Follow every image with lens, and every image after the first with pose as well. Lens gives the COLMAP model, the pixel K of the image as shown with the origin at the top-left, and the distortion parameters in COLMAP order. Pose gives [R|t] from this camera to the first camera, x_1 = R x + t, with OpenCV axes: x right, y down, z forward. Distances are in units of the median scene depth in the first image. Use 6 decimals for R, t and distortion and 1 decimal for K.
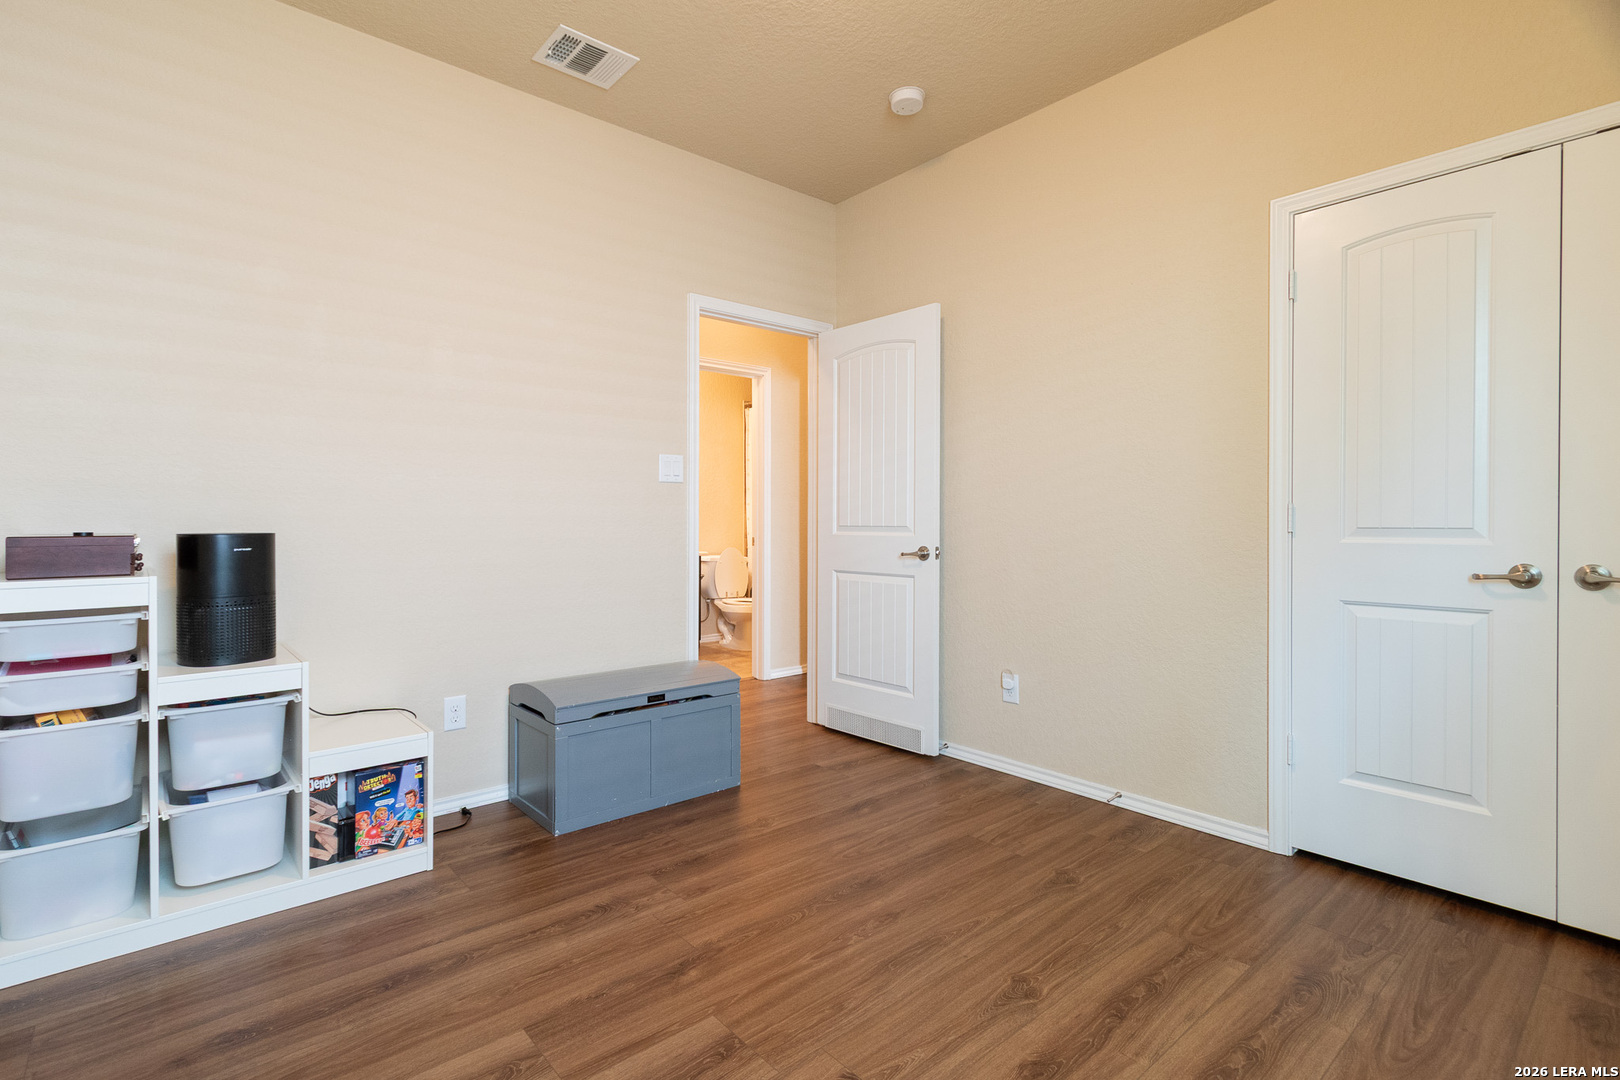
lens RADIAL K [[751.7, 0, 778.4], [0, 751.7, 517.6], [0, 0, 1]] dist [0.010356, -0.000429]
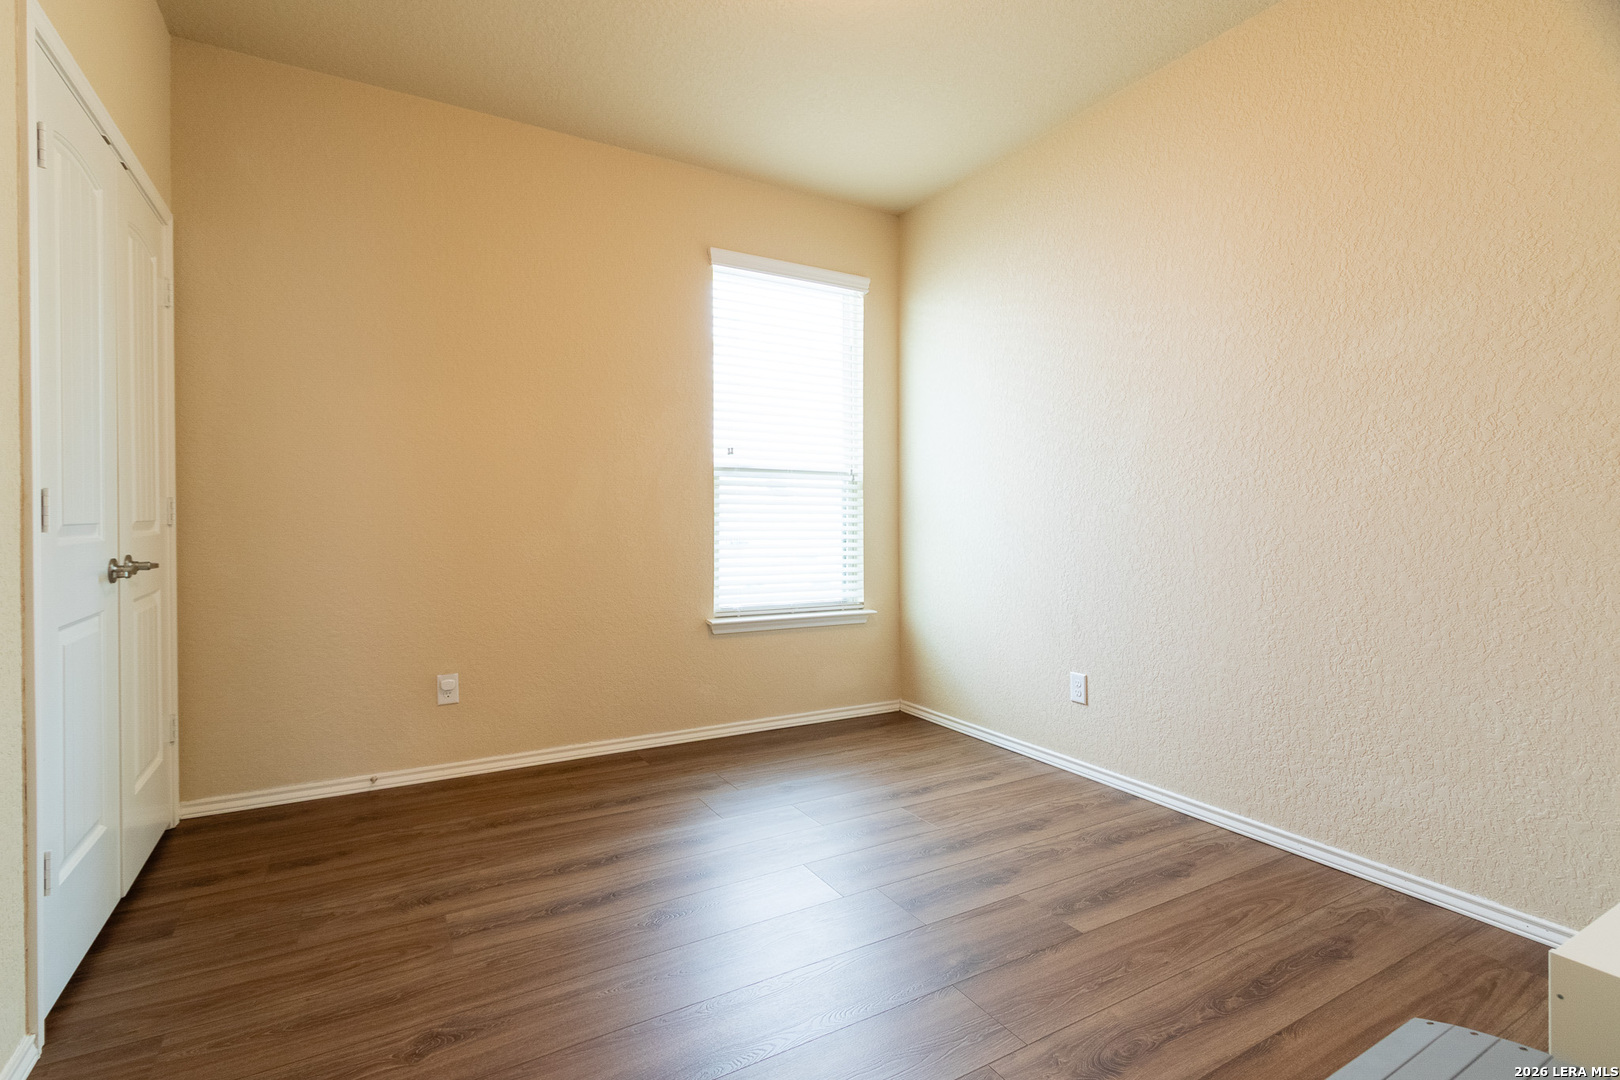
lens RADIAL K [[759.4, 0, 789.4], [0, 759.4, 524.7], [0, 0, 1]] dist [0.007964, -0.001797]
pose [[-0.984650, -0.003850, 0.174496, -0.059250], [-0.002814, 0.999977, 0.006184, 0.006957], [-0.174516, 0.005598, -0.984638, 1.714439]]
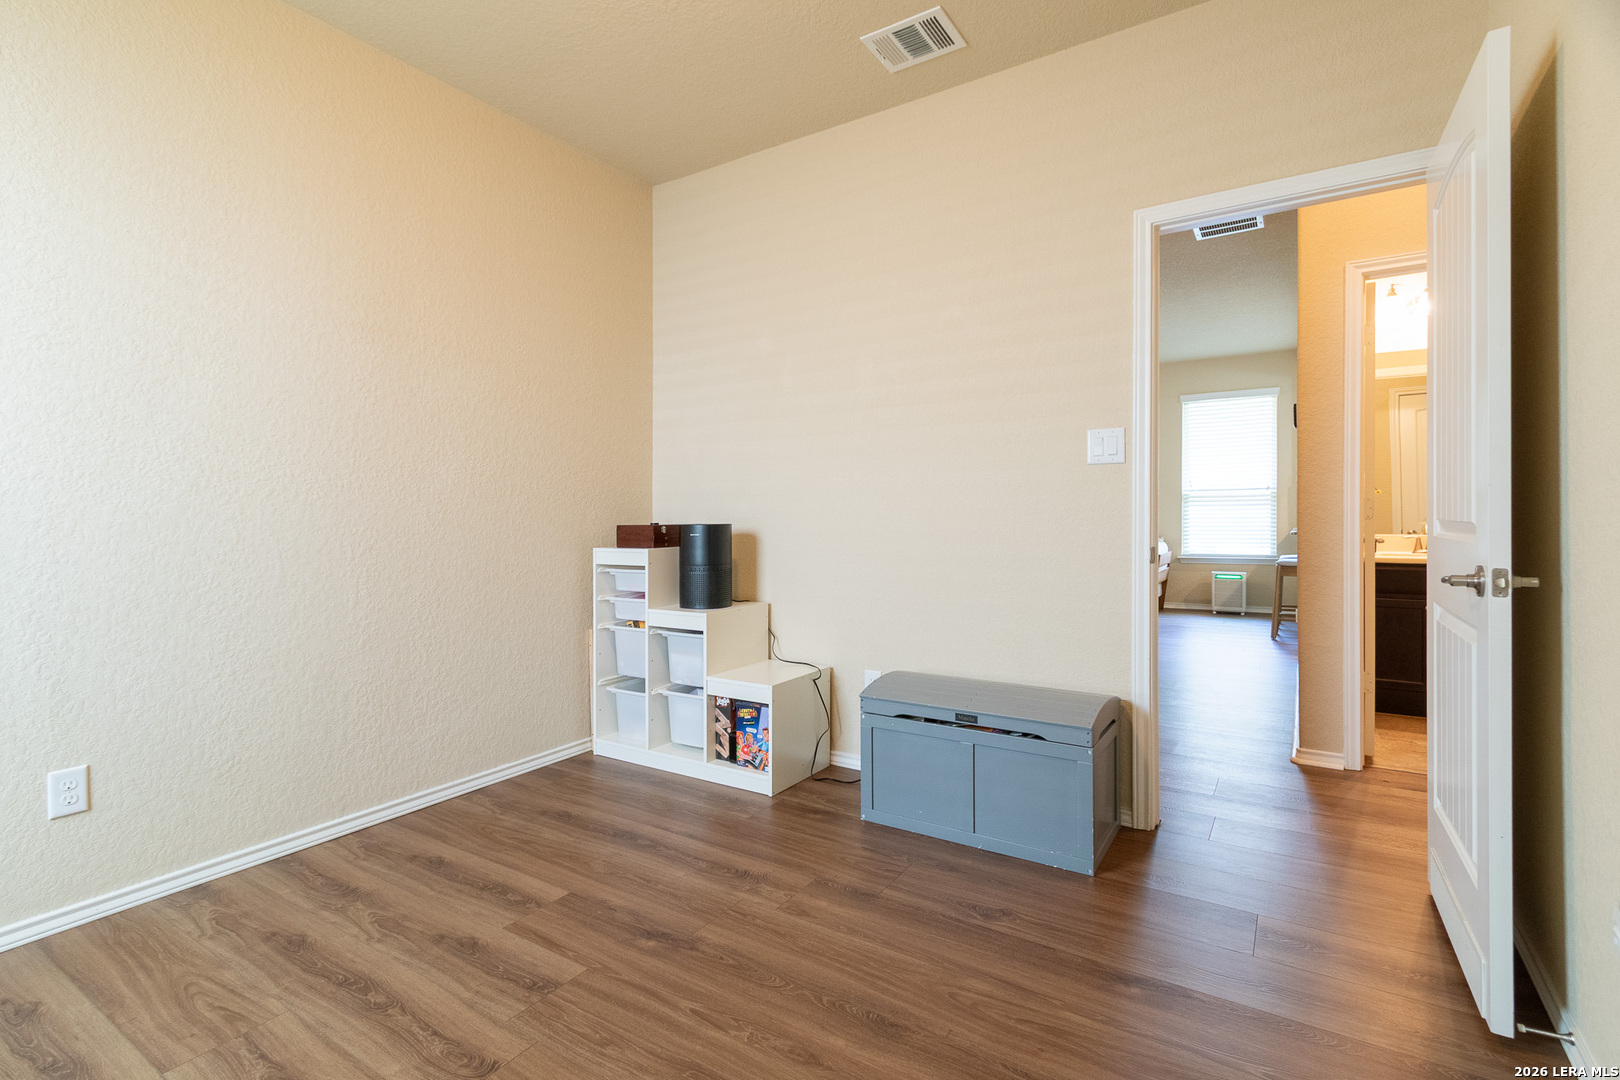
lens RADIAL K [[754.6, 0, 812.0], [0, 754.6, 505.9], [0, 0, 1]] dist [0.009271, -0.000803]
pose [[0.304852, -0.013490, -0.952304, 0.822584], [0.012861, 0.999867, -0.010047, 0.001099], [0.952313, -0.009184, 0.304985, 0.752883]]
